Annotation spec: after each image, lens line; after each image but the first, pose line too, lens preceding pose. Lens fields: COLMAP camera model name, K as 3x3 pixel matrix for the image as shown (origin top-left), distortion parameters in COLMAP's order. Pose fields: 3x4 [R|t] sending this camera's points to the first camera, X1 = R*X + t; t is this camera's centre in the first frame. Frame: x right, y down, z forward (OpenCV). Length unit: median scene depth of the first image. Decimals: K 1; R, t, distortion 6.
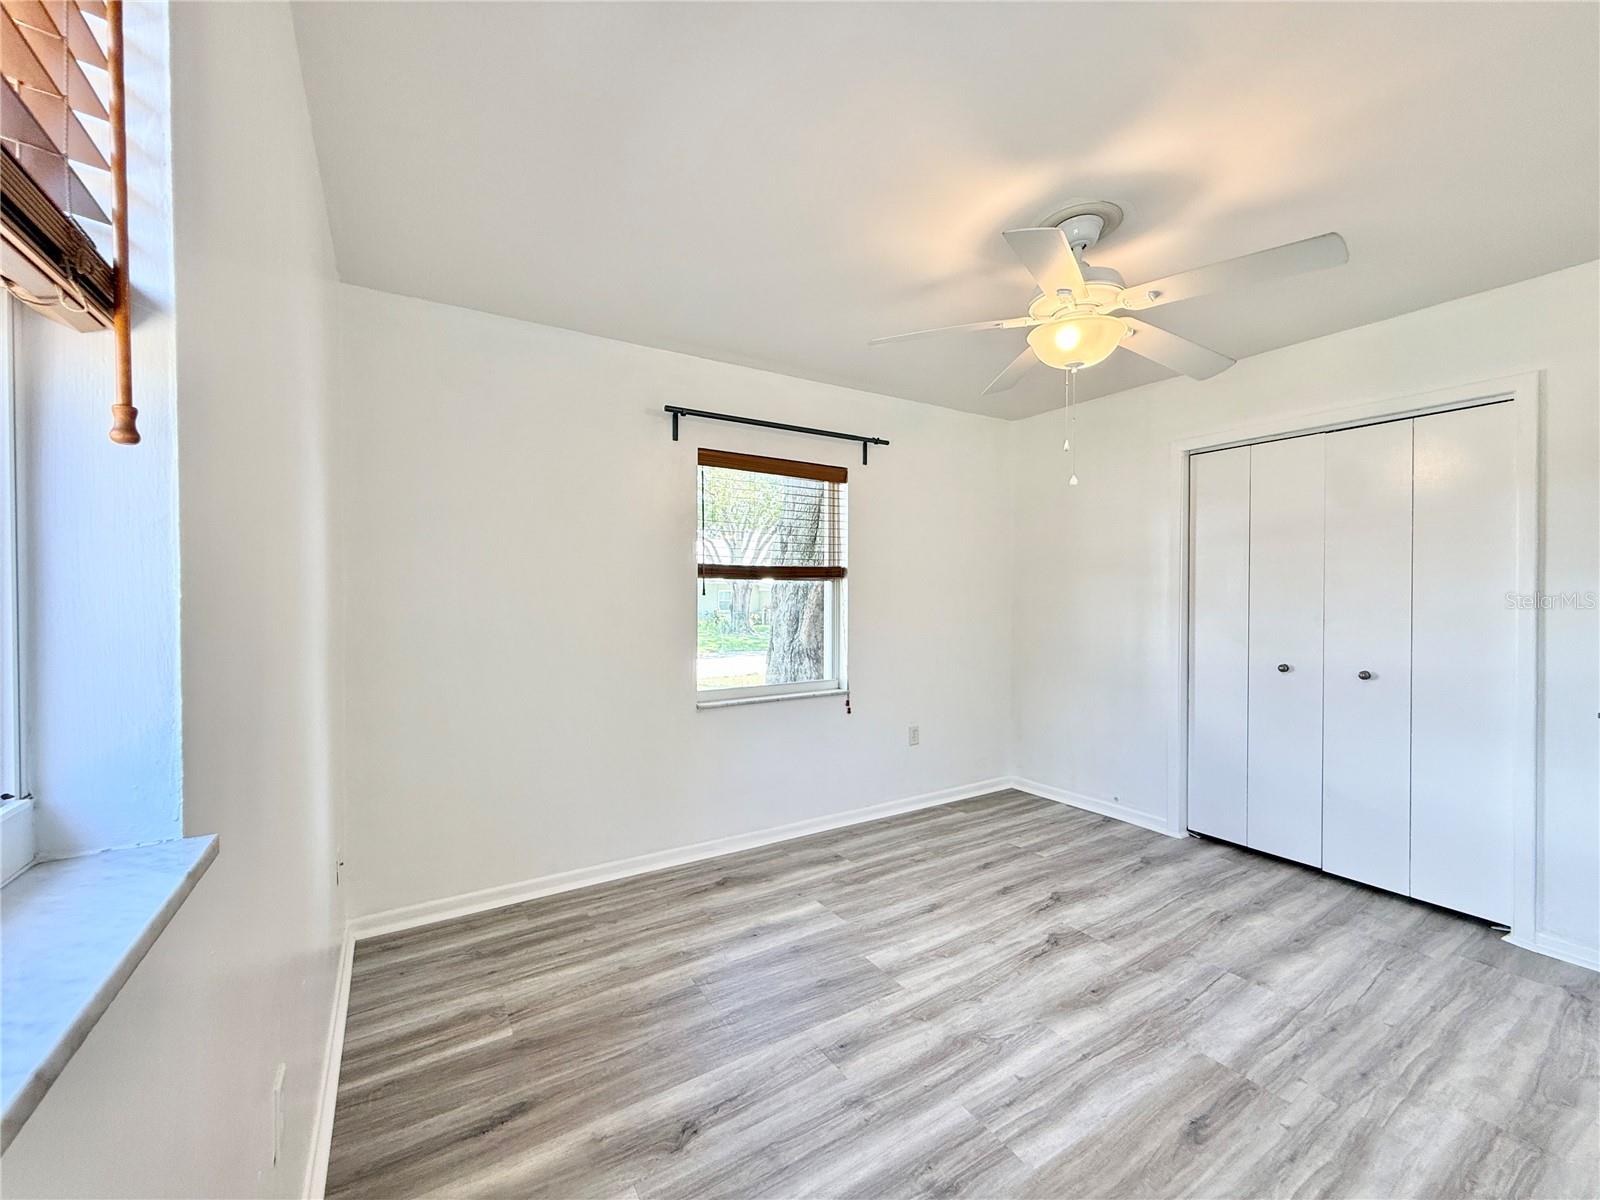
lens RADIAL K [[640.1, 0, 800.0], [0, 640.1, 600.0], [0, 0, 1]] dist [-0.001051, 0.000190]
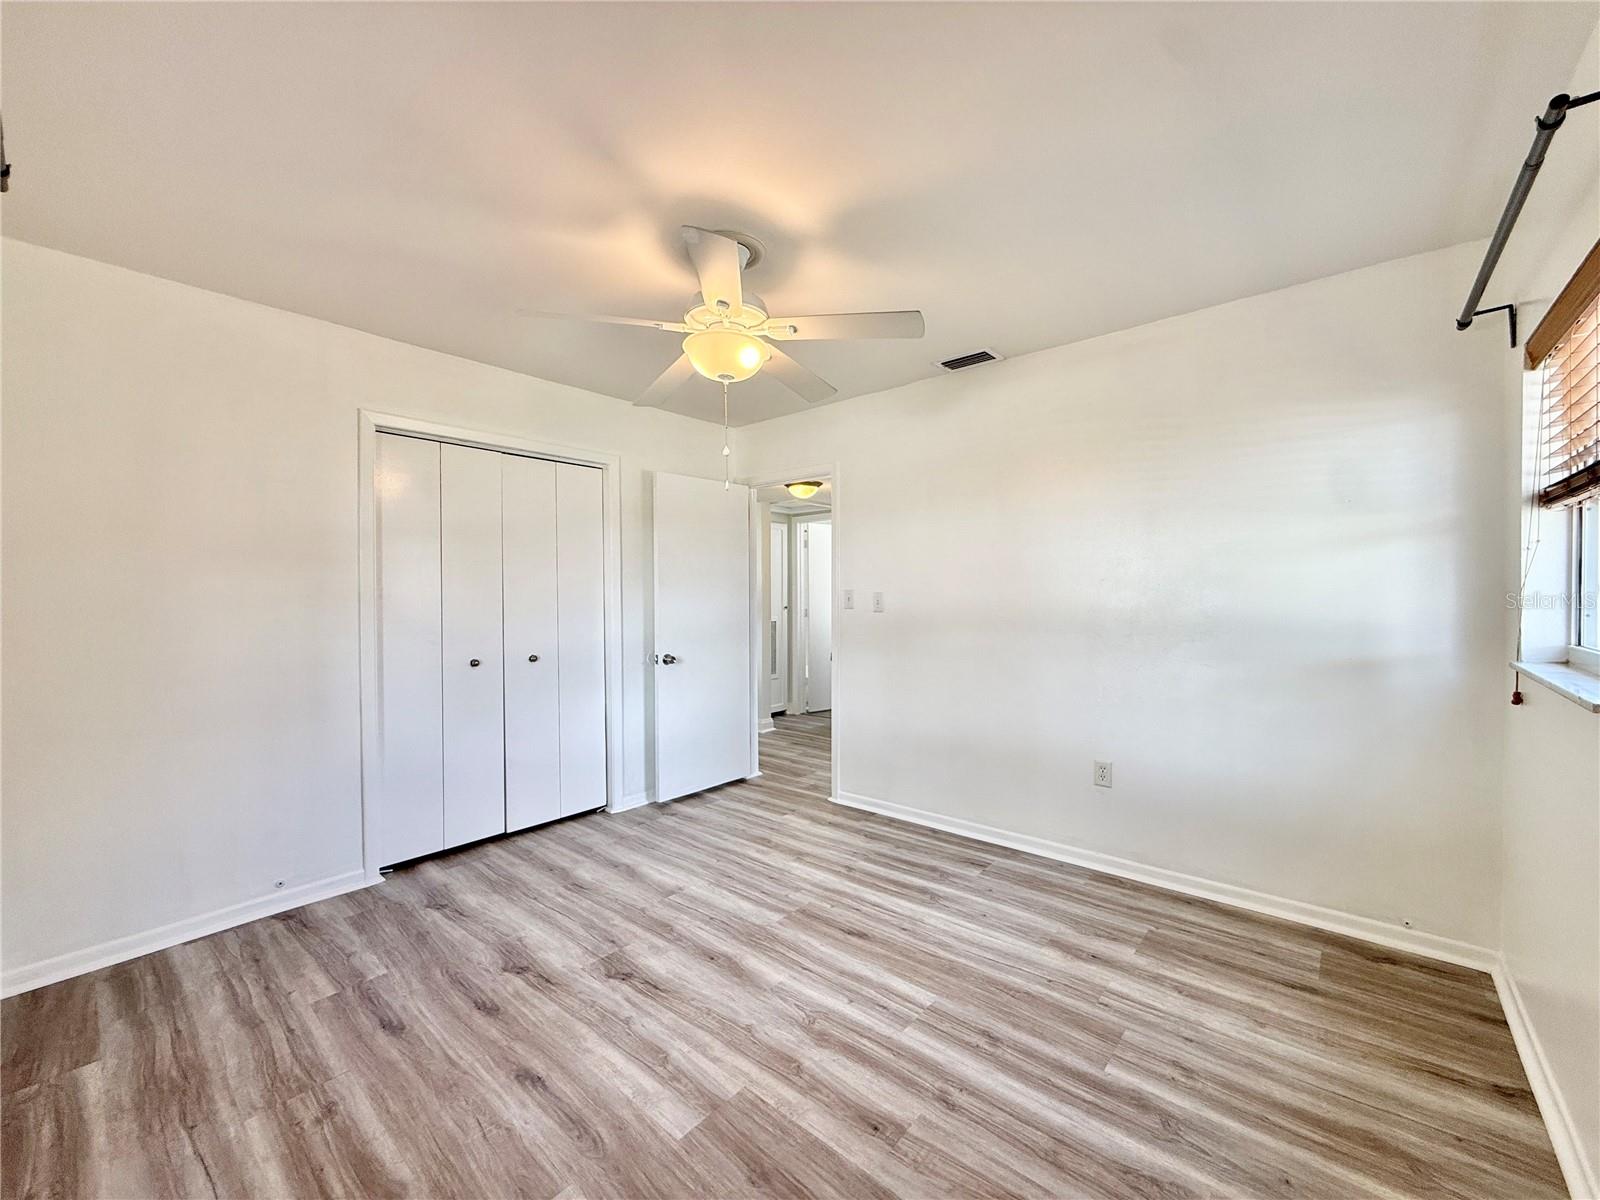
lens RADIAL K [[640.1, 0, 800.0], [0, 640.1, 600.0], [0, 0, 1]] dist [-0.001051, 0.000190]
pose [[-0.292089, -0.008965, 0.956349, -0.508743], [0.012545, 0.999834, 0.013204, -0.006869], [-0.956309, 0.015854, -0.291928, 0.962204]]
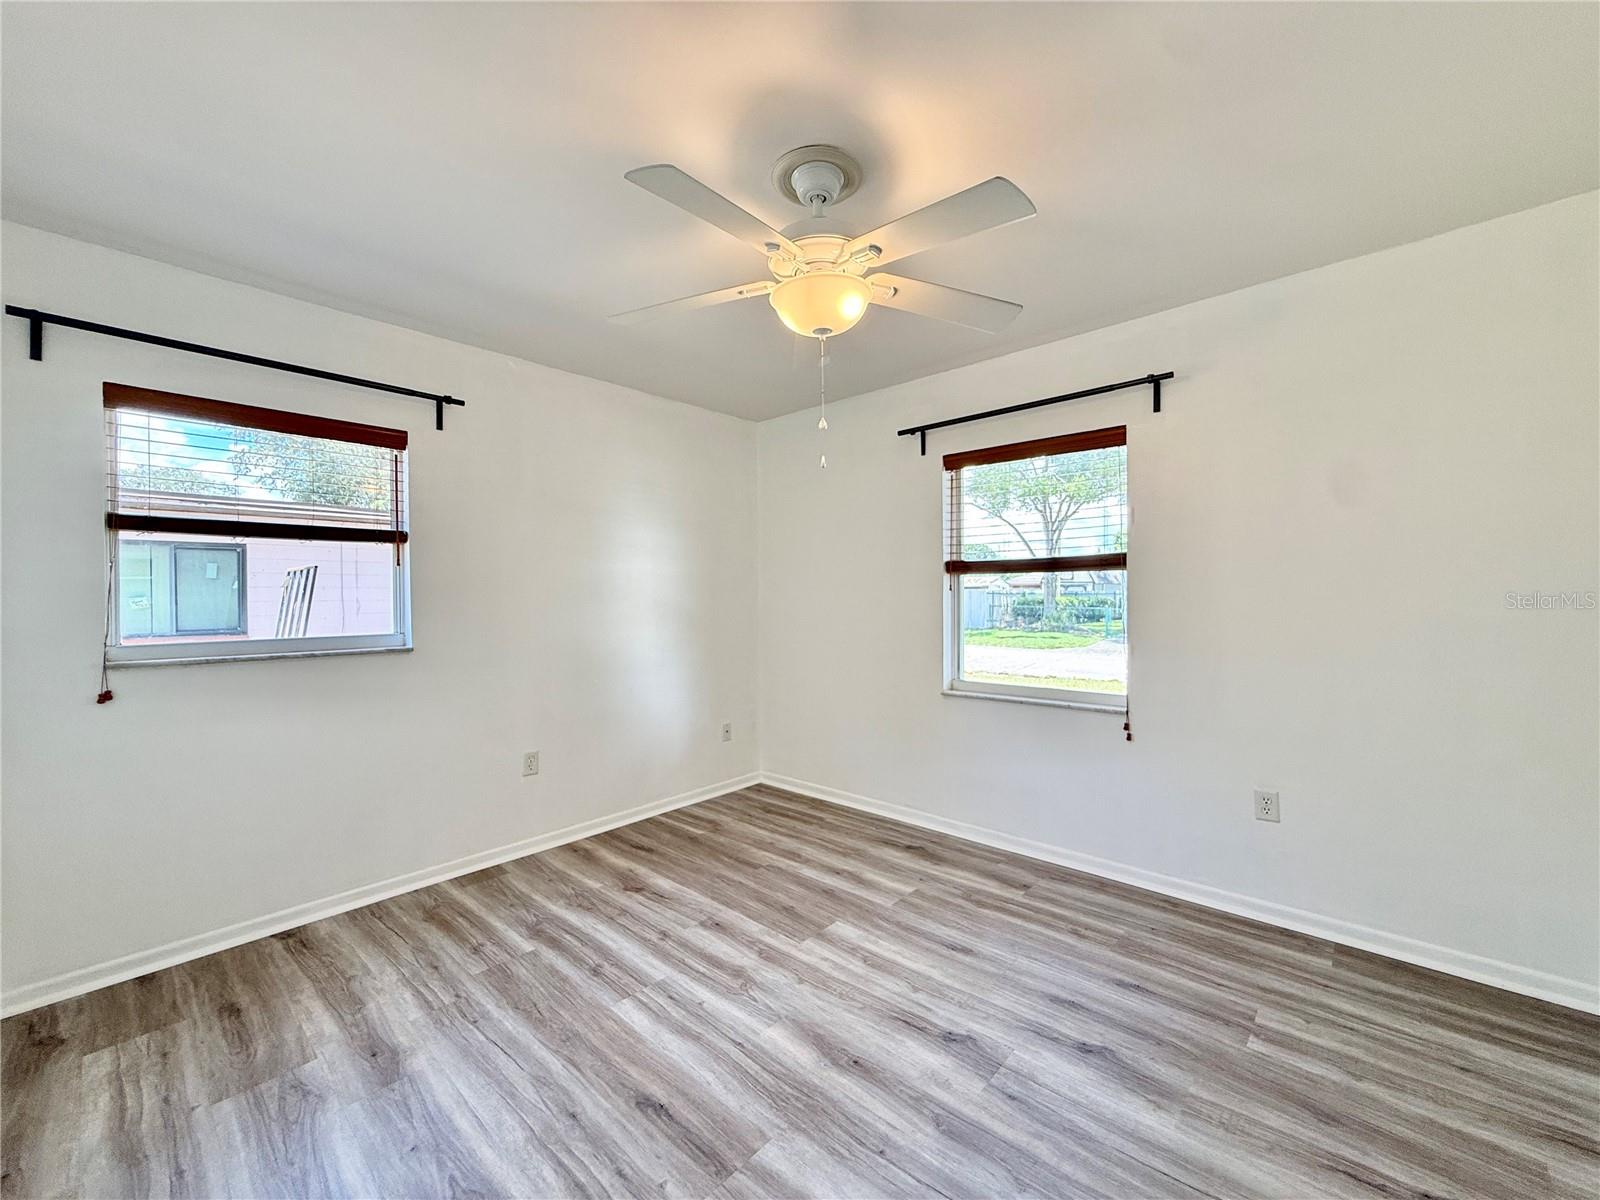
lens RADIAL K [[640.1, 0, 800.0], [0, 640.1, 600.0], [0, 0, 1]] dist [-0.001051, 0.000190]
pose [[0.269699, 0.006464, -0.962923, 1.027594], [0.003328, 0.999965, 0.007645, -0.001293], [0.962939, -0.005266, 0.269668, 0.583292]]
